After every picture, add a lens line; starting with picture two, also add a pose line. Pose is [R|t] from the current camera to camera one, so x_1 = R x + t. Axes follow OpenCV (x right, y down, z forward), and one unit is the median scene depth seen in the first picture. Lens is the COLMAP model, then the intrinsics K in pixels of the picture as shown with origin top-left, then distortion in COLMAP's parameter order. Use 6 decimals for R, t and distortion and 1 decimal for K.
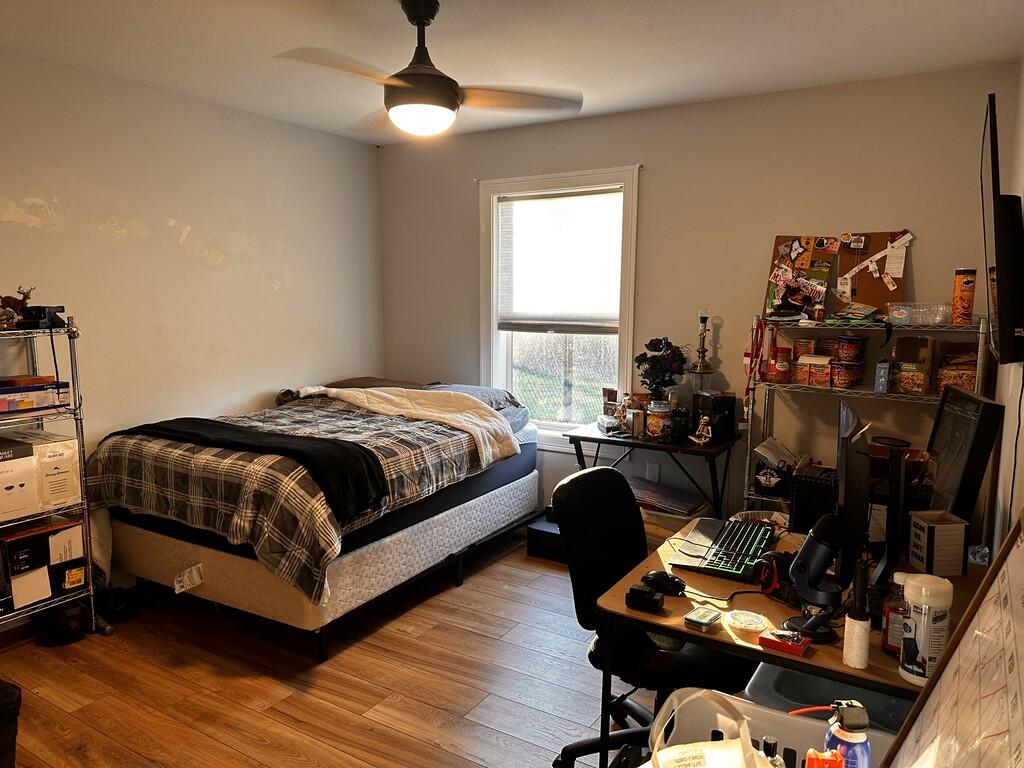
lens RADIAL K [[716.7, 0, 511.1], [0, 716.7, 379.1], [0, 0, 1]] dist [0.108336, -0.159043]
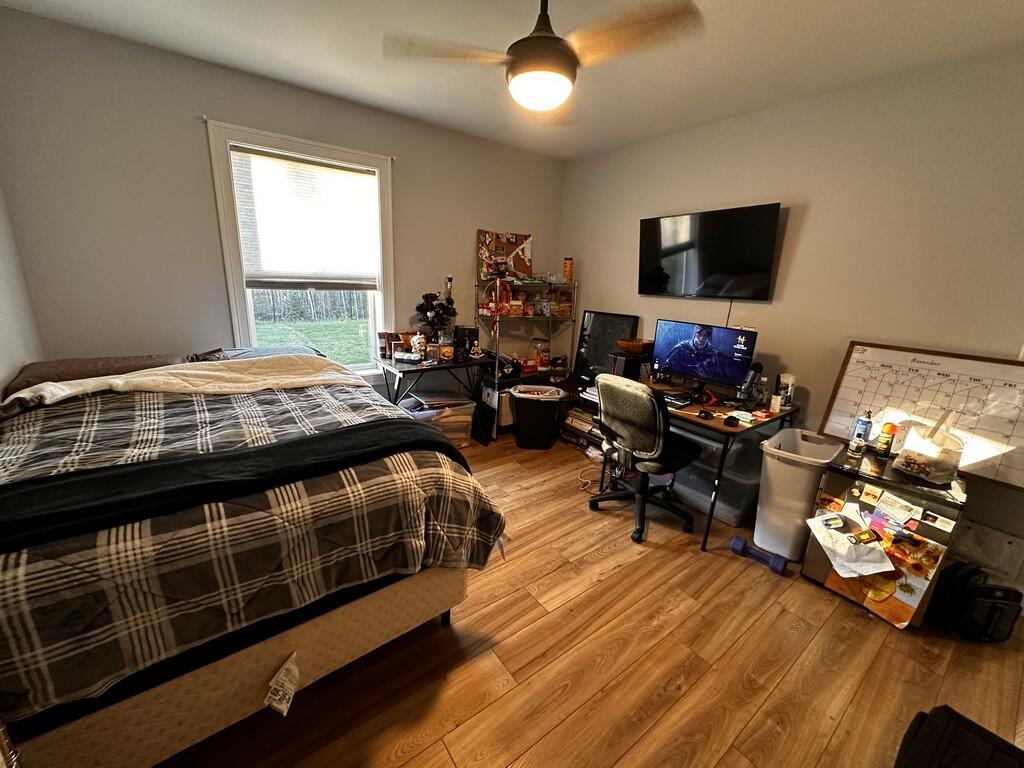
lens RADIAL K [[407.2, 0, 512.0], [0, 407.2, 380.5], [0, 0, 1]] dist [-0.001308, 0.000127]
pose [[0.366734, -0.224603, 0.902807, -0.559109], [0.066186, 0.974260, 0.215493, -0.054887], [-0.927969, -0.019276, 0.372159, 0.592003]]
